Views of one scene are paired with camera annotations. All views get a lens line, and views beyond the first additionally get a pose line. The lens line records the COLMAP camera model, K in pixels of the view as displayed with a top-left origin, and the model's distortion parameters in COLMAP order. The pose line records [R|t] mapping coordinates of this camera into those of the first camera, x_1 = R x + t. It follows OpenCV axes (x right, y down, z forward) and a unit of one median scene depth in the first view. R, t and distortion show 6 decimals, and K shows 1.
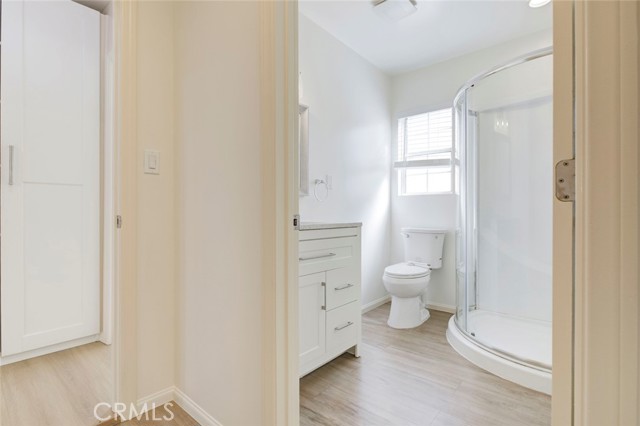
lens RADIAL K [[302.4, 0, 323.4], [0, 302.4, 215.0], [0, 0, 1]] dist [-0.000062, -0.000586]
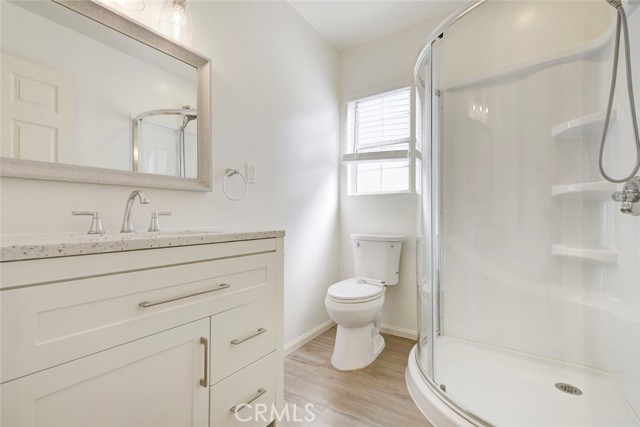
lens RADIAL K [[302.4, 0, 323.4], [0, 302.4, 215.5], [0, 0, 1]] dist [-0.000062, -0.000586]
pose [[0.990907, -0.001219, 0.134541, 0.082074], [0.002533, 0.999951, -0.009594, -0.001015], [-0.134523, 0.009848, 0.990862, 0.222667]]
